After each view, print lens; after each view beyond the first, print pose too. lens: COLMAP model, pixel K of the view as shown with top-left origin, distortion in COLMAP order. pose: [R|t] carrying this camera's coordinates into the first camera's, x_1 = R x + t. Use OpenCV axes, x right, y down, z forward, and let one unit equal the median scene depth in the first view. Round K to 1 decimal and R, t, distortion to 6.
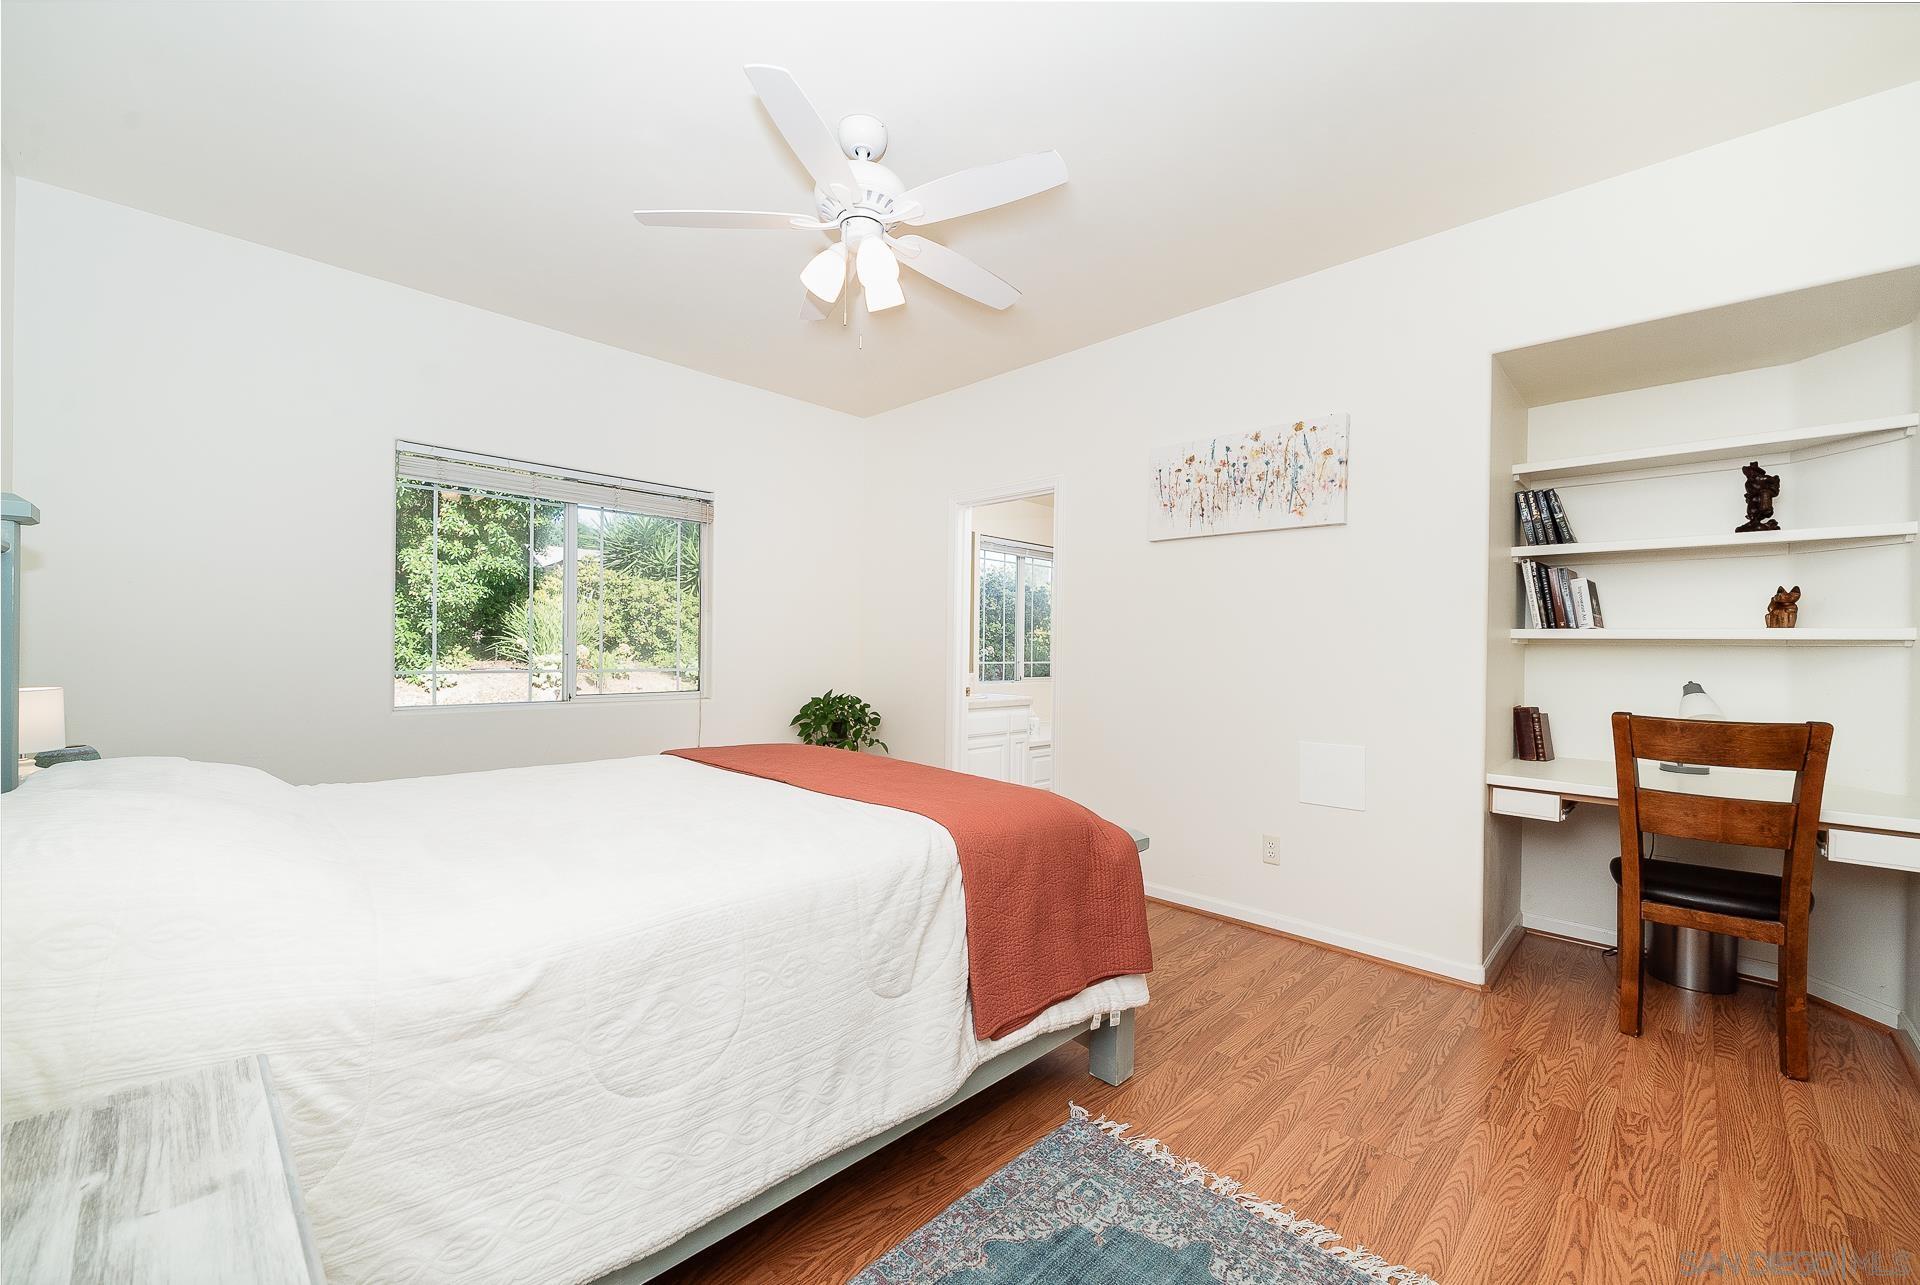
lens RADIAL K [[778.8, 0, 952.3], [0, 778.8, 653.2], [0, 0, 1]] dist [0.002312, 0.000064]
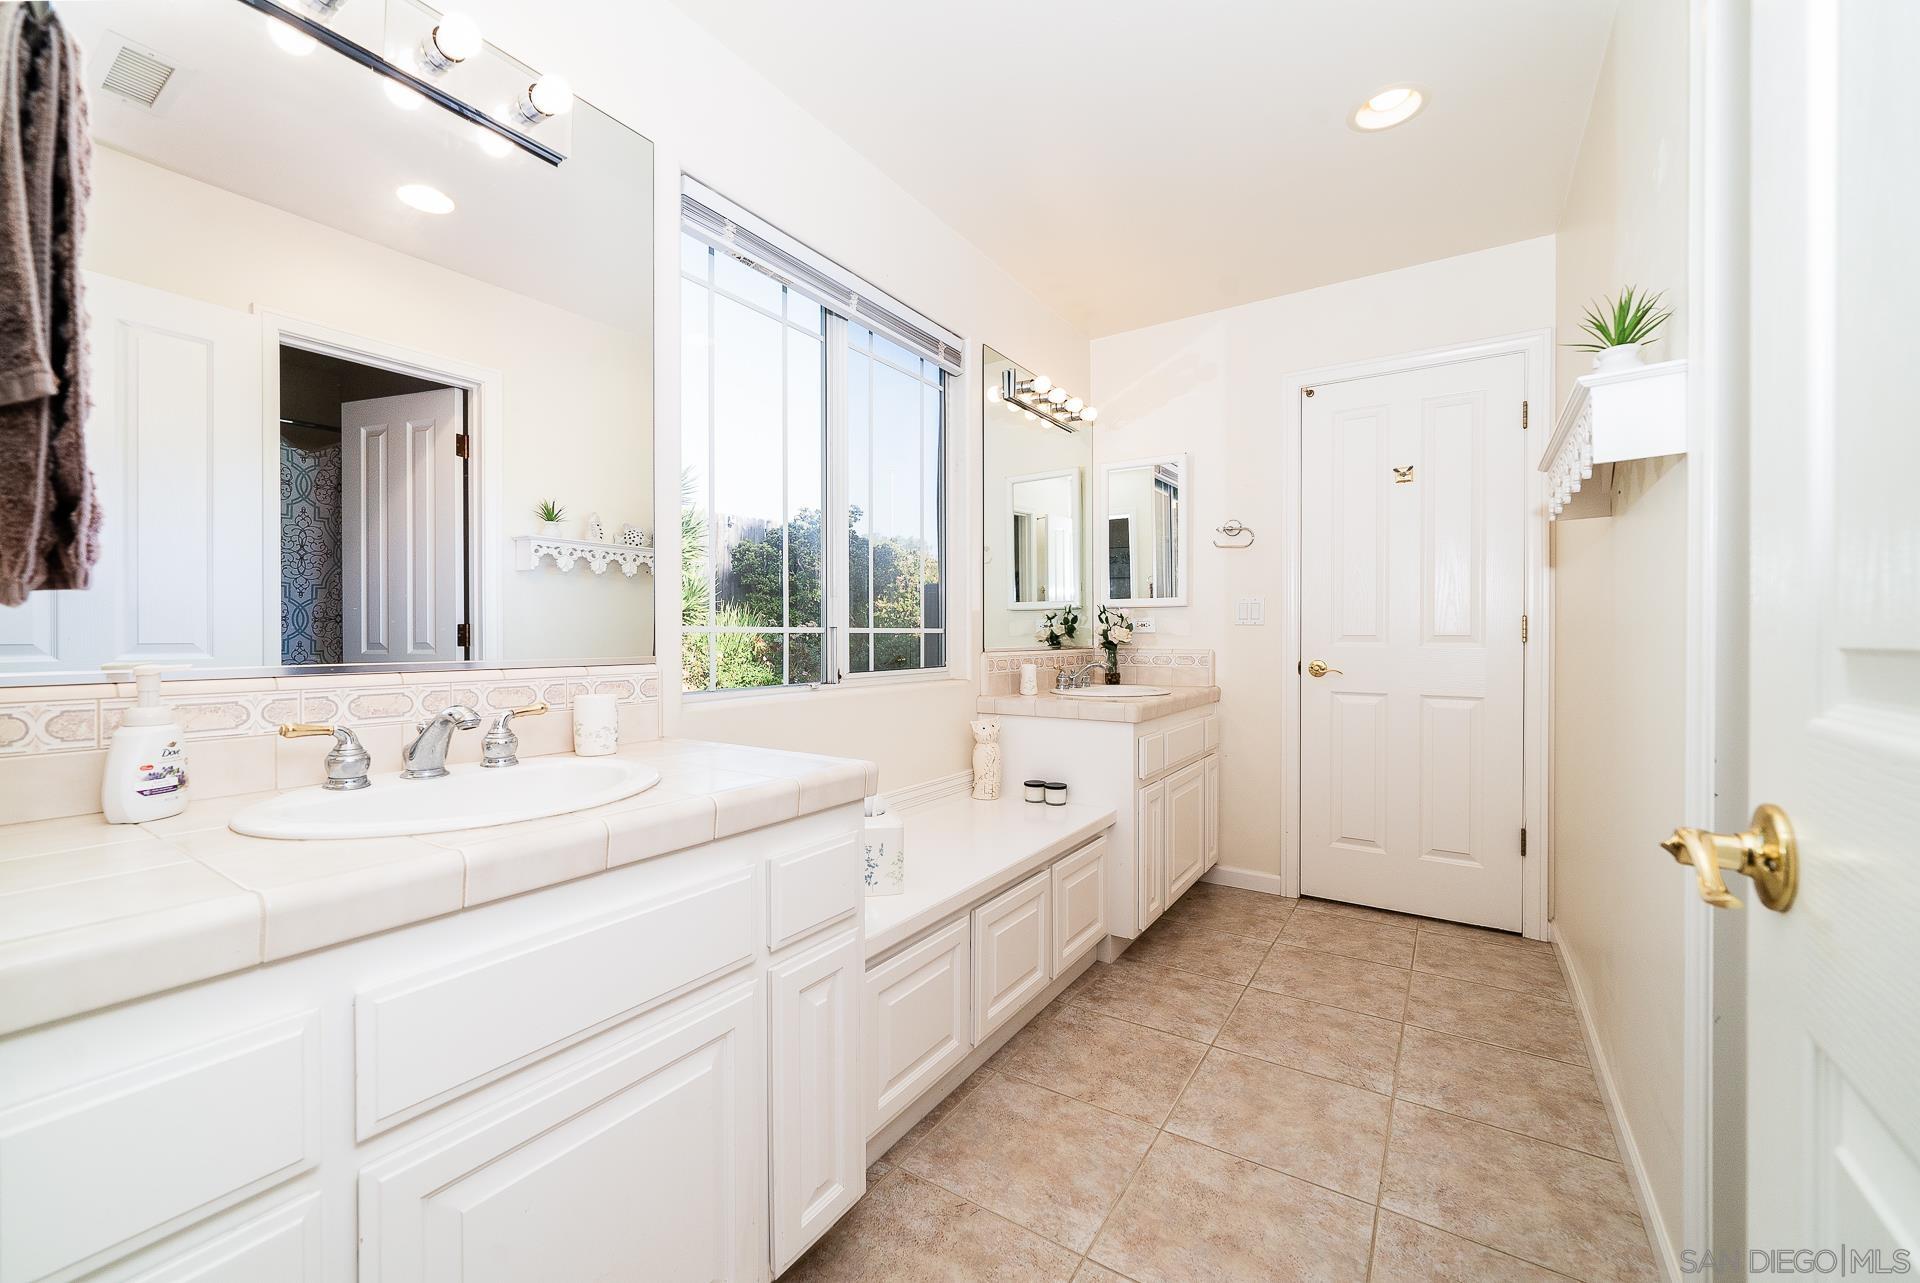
lens RADIAL K [[778.8, 0, 958.9], [0, 778.8, 639.5], [0, 0, 1]] dist [0.002312, 0.000064]
pose [[0.977764, -0.015544, 0.209130, 0.067800], [0.014450, 0.999873, 0.006758, 0.015129], [-0.209208, -0.003586, 0.977865, 0.655960]]
